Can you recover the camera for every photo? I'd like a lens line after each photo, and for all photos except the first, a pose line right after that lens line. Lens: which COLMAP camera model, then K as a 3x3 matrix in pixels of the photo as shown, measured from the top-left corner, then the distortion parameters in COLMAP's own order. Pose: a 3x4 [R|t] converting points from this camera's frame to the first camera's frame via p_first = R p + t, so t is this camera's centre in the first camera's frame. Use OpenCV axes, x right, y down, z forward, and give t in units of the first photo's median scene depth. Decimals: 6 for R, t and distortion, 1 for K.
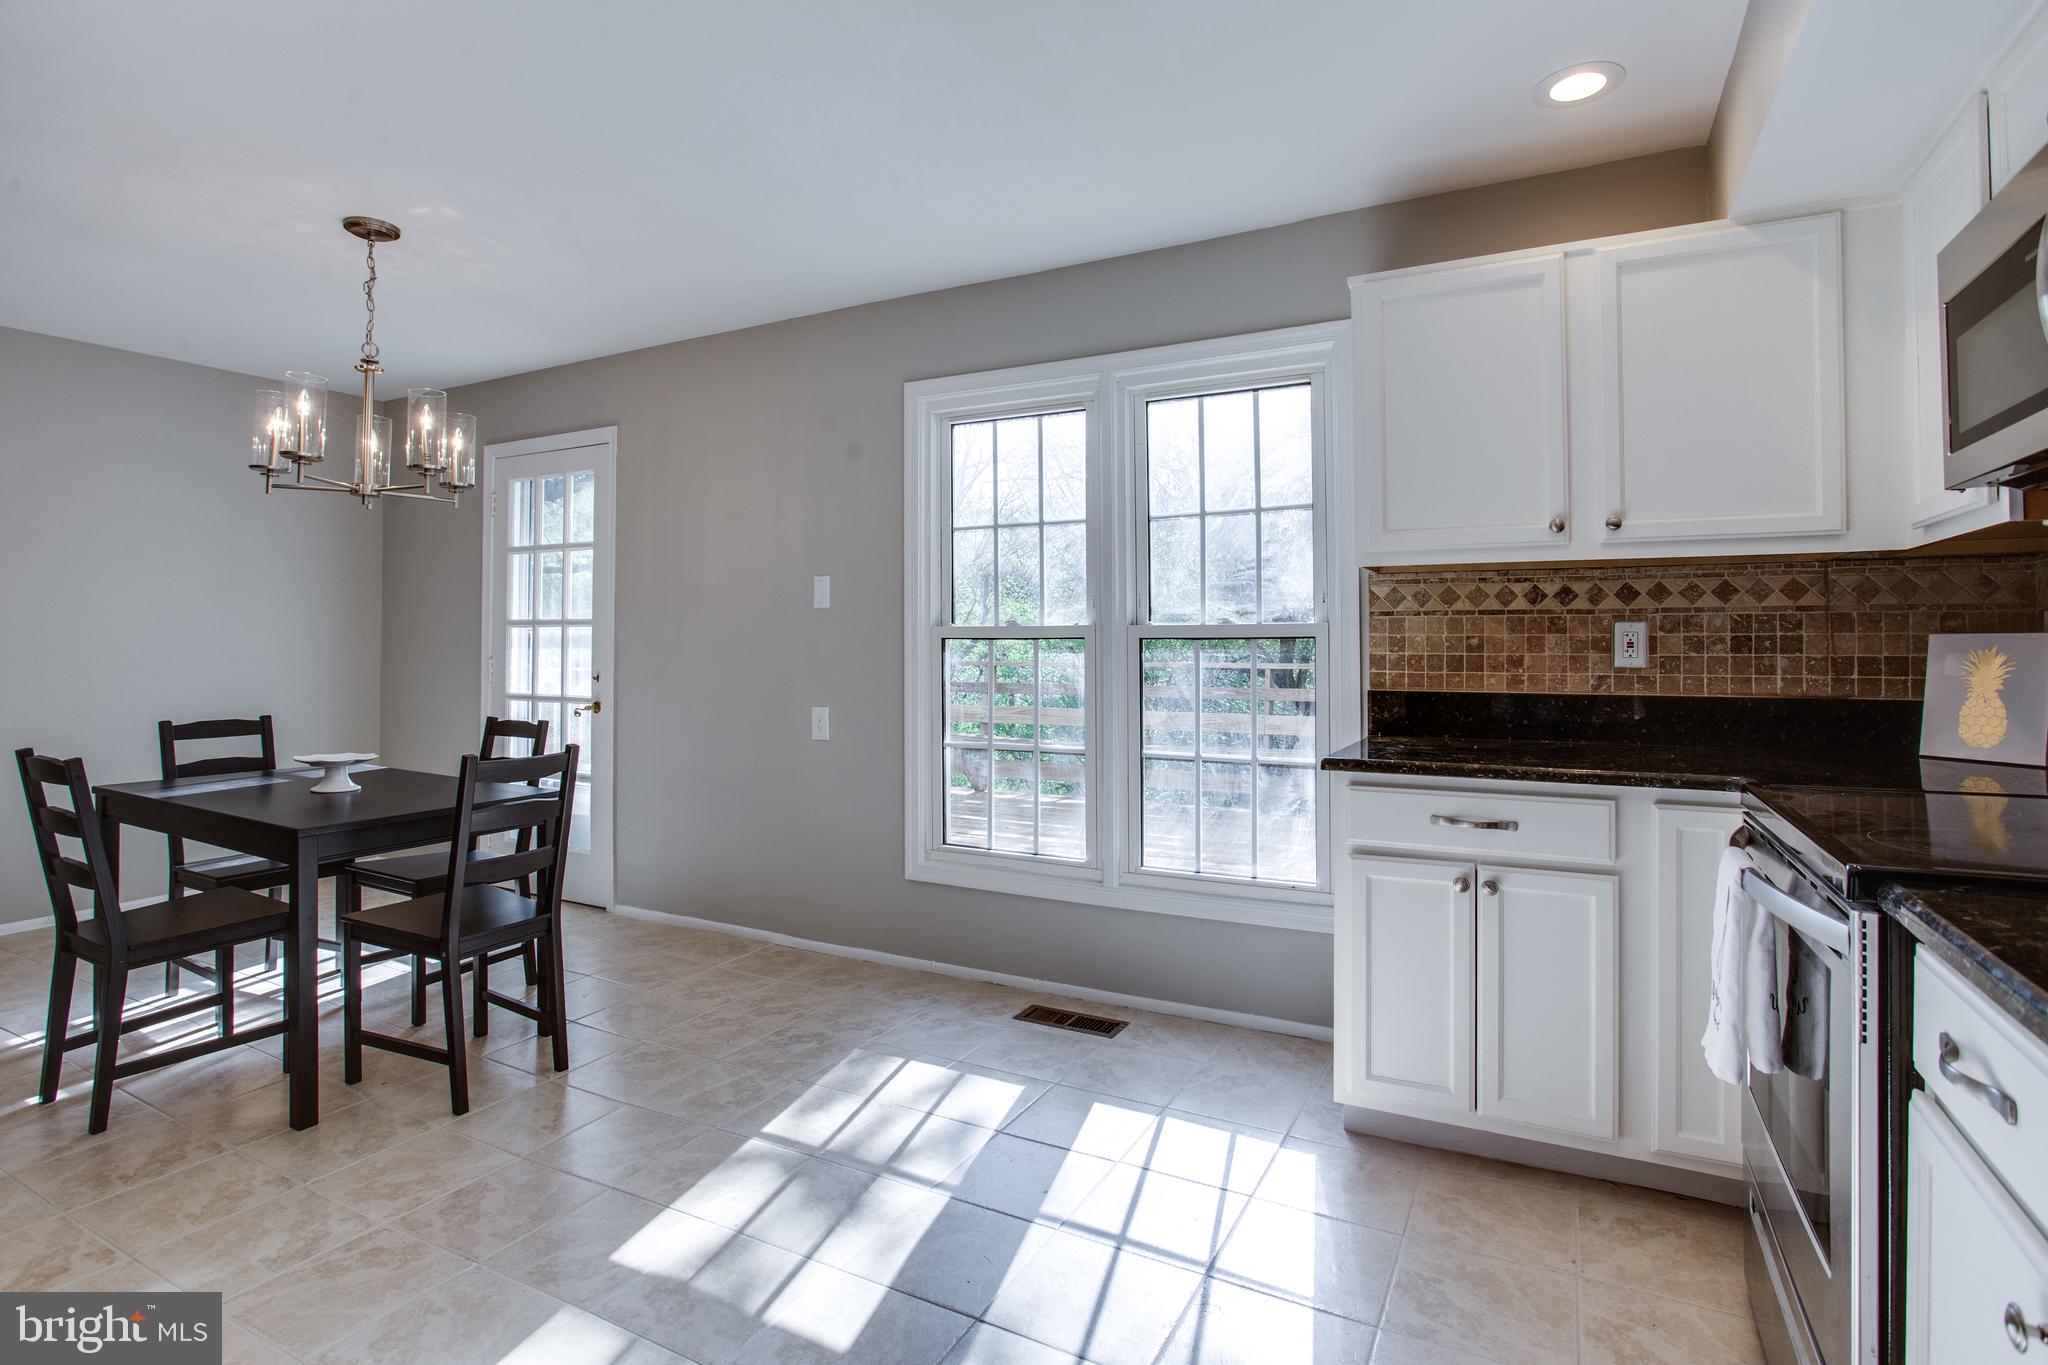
lens RADIAL K [[1003.2, 0, 1024.0], [0, 1003.2, 682.5], [0, 0, 1]] dist [0.000374, 0.000068]
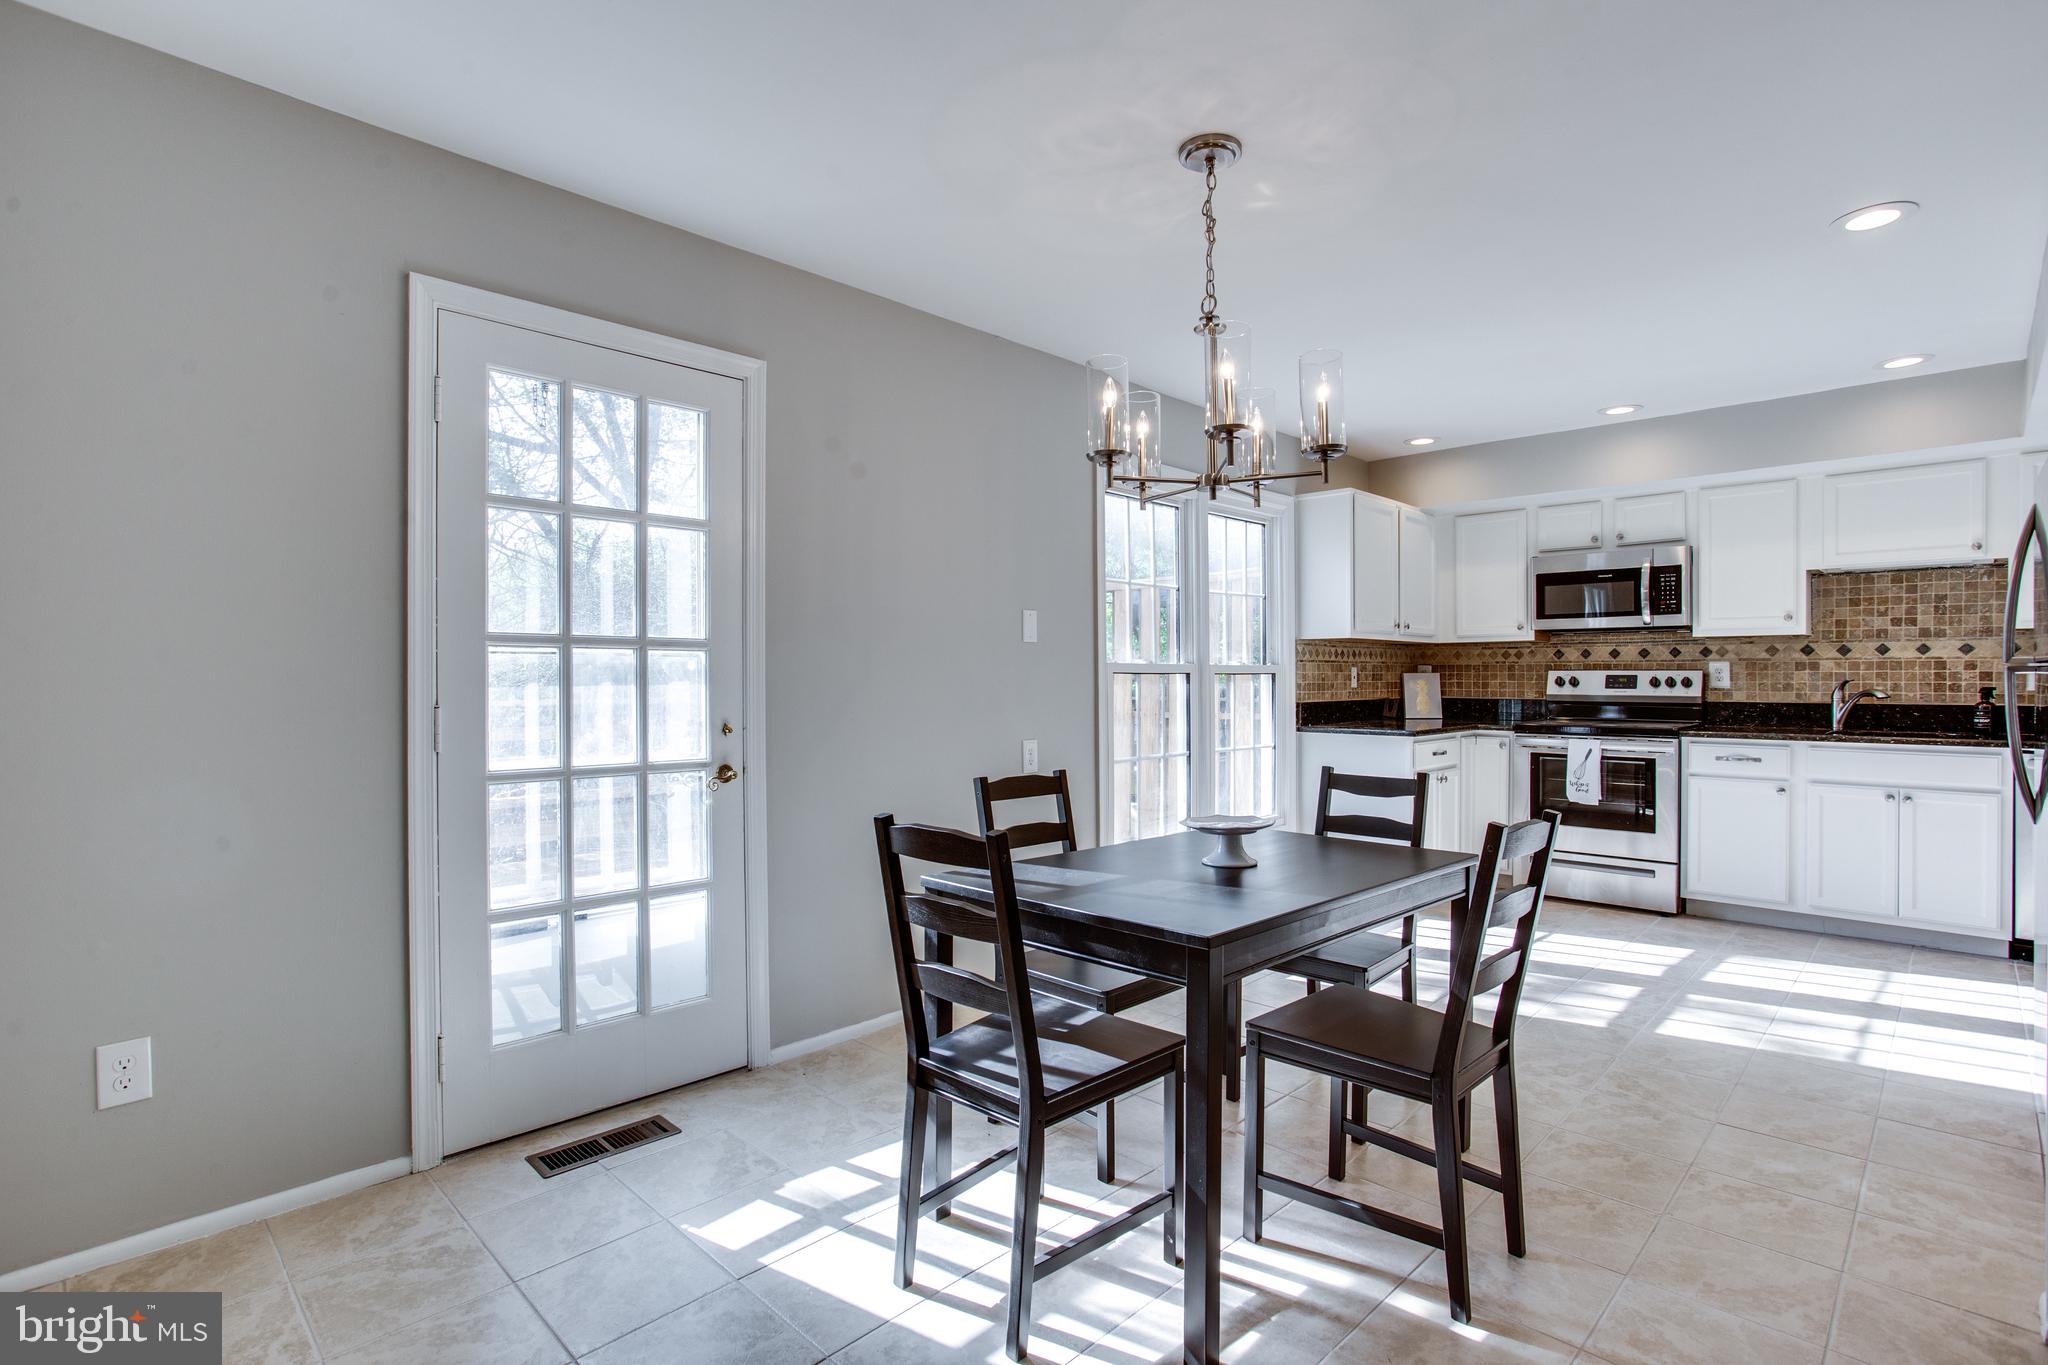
lens RADIAL K [[1003.2, 0, 1024.0], [0, 1003.2, 682.5], [0, 0, 1]] dist [0.000374, 0.000068]
pose [[0.282482, -0.007903, 0.959240, -1.372248], [0.032824, 0.999460, -0.001431, -0.037577], [-0.958711, 0.031890, 0.282589, 0.855342]]
